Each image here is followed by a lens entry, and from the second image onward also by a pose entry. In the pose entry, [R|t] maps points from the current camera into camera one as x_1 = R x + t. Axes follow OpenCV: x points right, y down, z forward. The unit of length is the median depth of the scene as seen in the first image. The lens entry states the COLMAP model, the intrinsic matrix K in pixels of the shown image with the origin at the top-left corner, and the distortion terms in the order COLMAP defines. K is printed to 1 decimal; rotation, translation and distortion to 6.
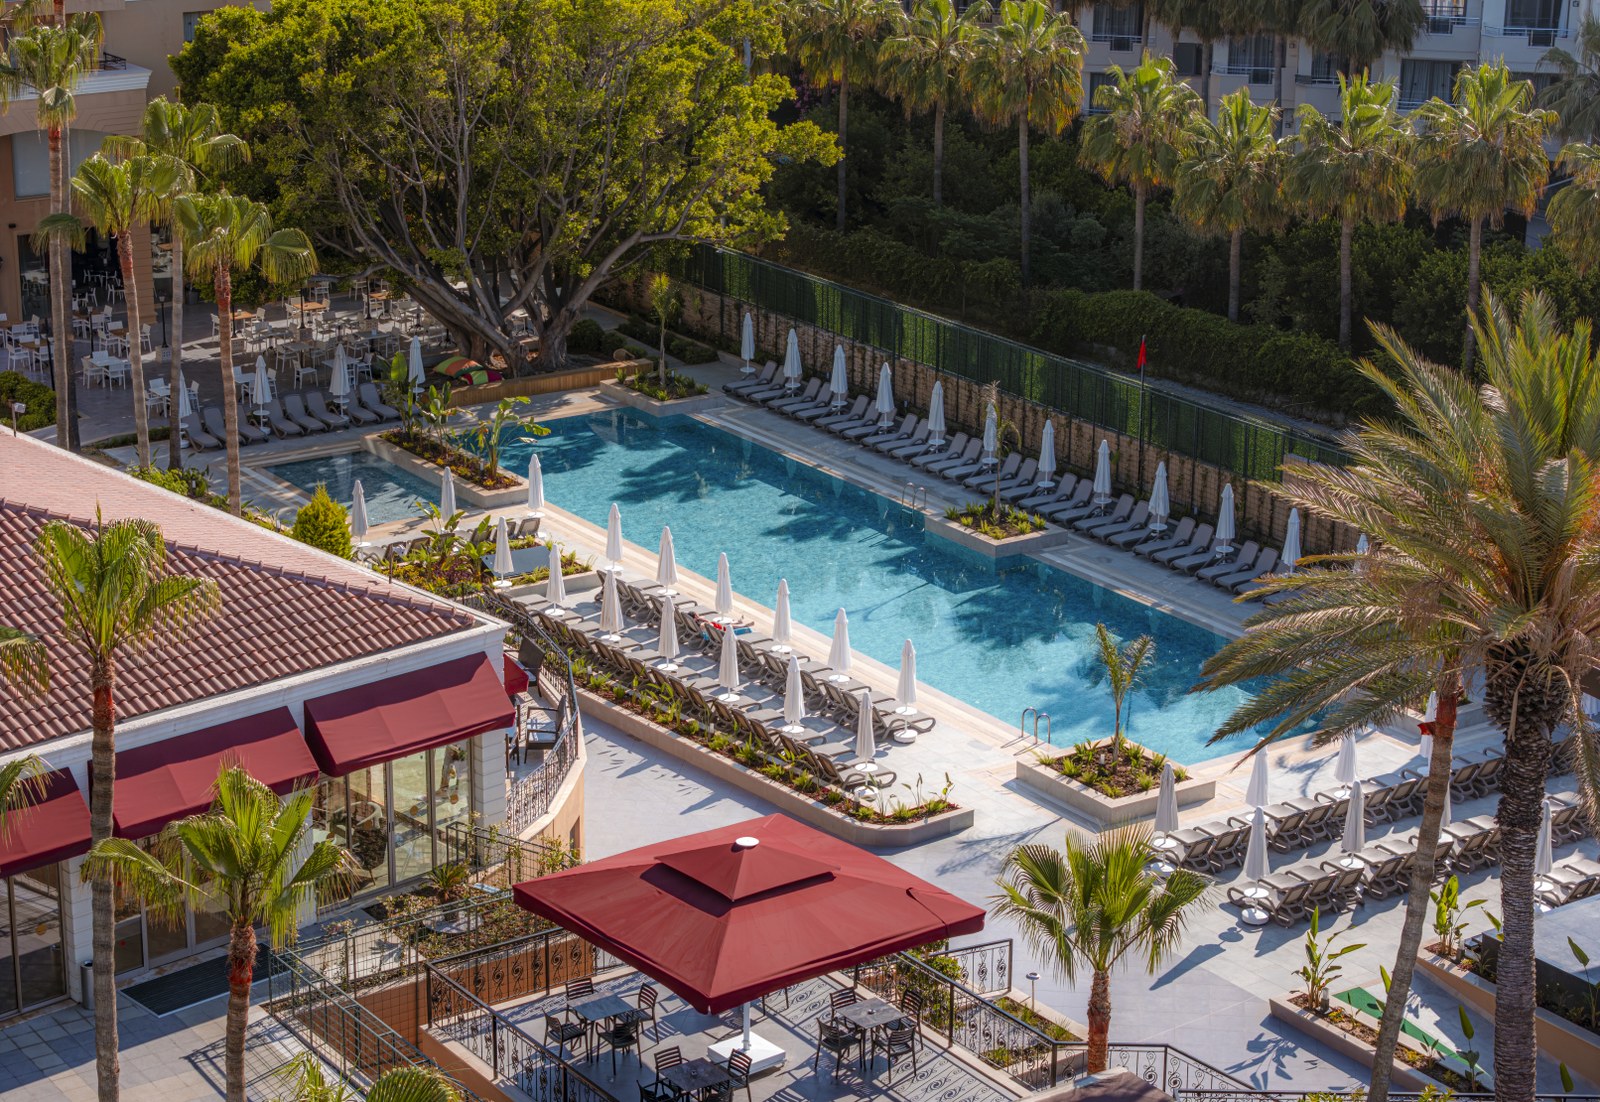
lens RADIAL K [[3239.6, 0, 798.4], [0, 3239.6, 546.6], [0, 0, 1]] dist [-0.015159, 0.000000]
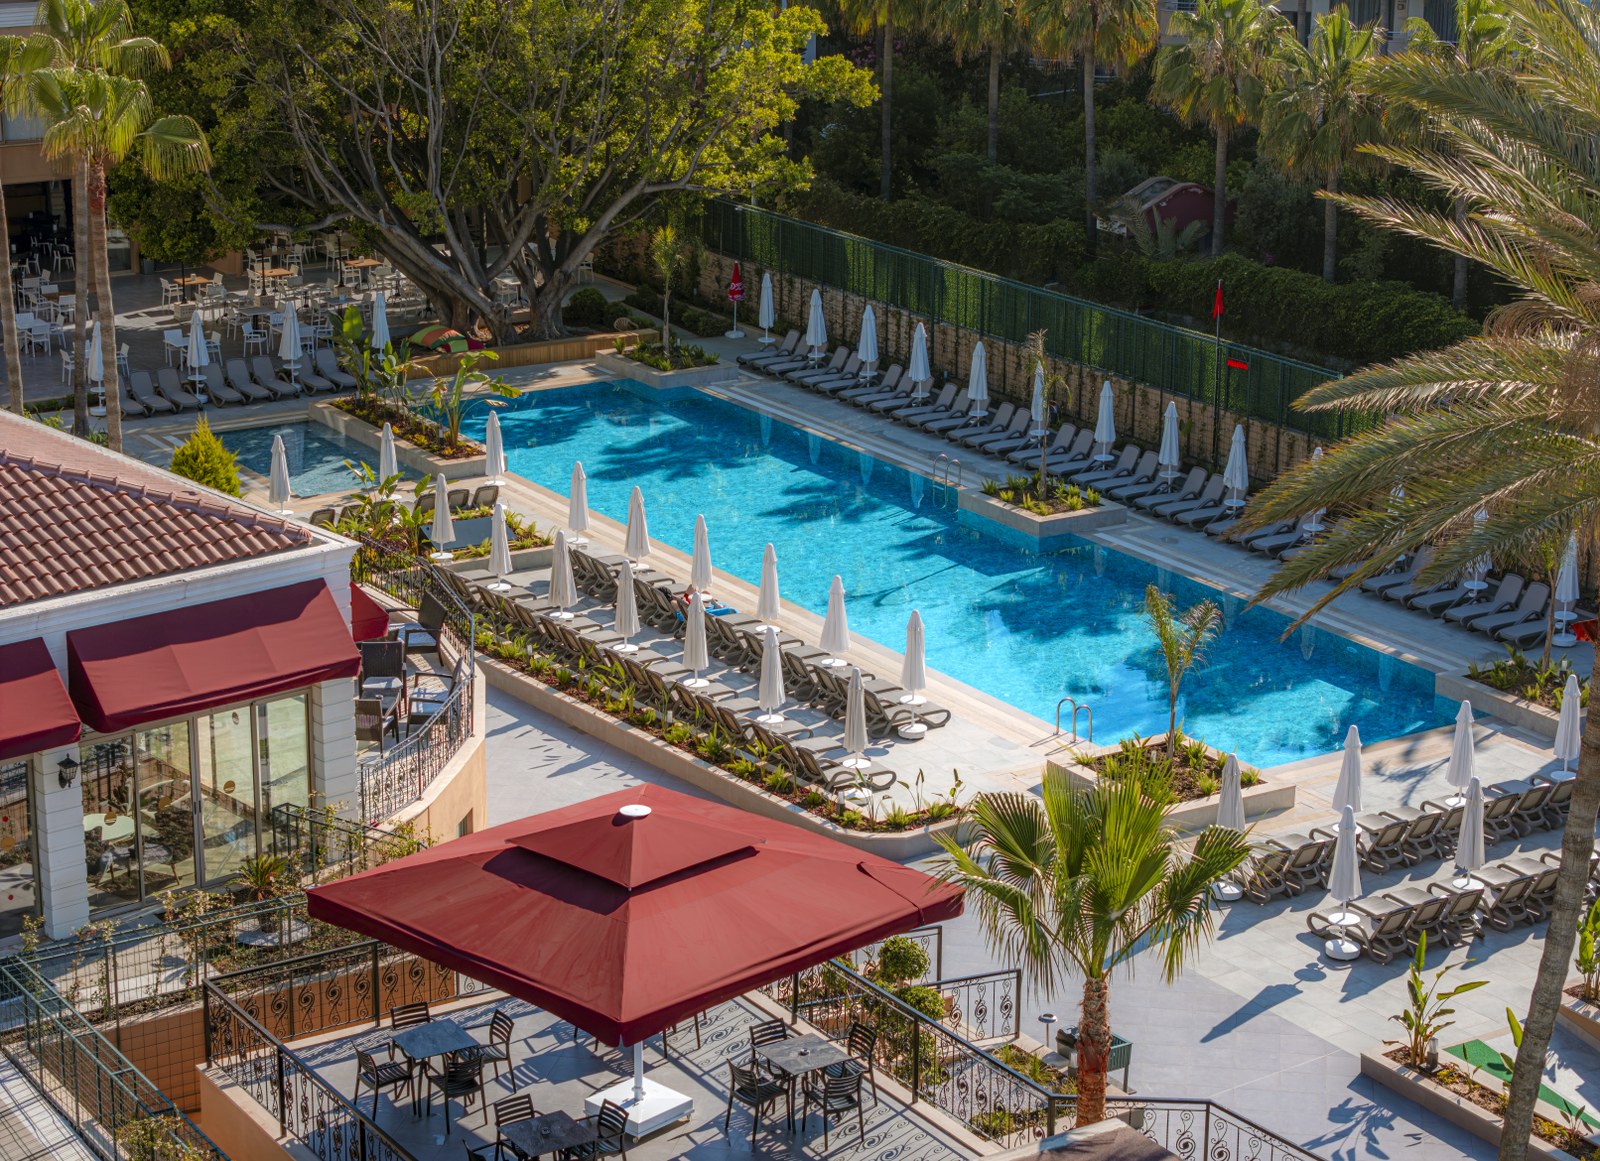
lens RADIAL K [[3218.9, 0, 804.2], [0, 3218.9, 587.6], [0, 0, 1]] dist [-0.008353, 0.000000]
pose [[0.999451, 0.008377, -0.032044, 0.029636], [-0.008916, 0.999821, -0.016699, 0.034099], [0.031899, 0.016976, 0.999347, 0.183734]]
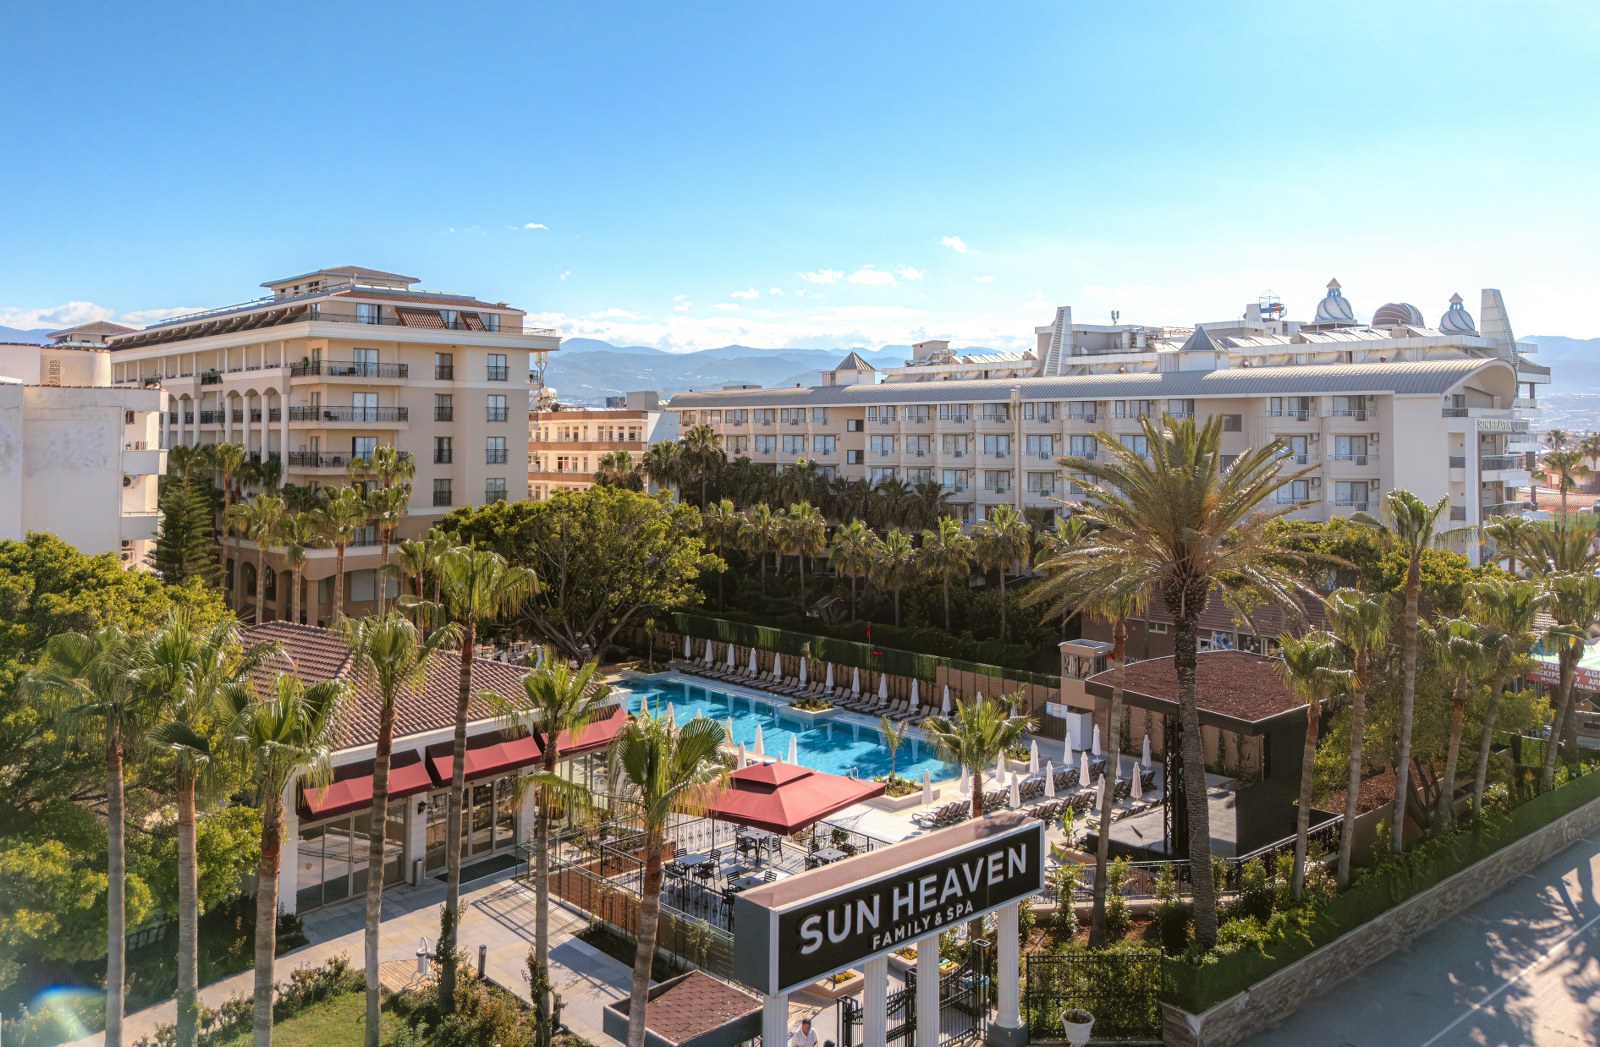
lens RADIAL K [[1268.2, 0, 854.4], [0, 1268.2, 391.8], [0, 0, 1]] dist [0.049987, -0.005090]
pose [[0.986574, -0.004641, 0.163251, -0.059453], [0.059020, 0.942172, -0.329893, 0.090103], [-0.152280, 0.335099, 0.929795, 0.113476]]
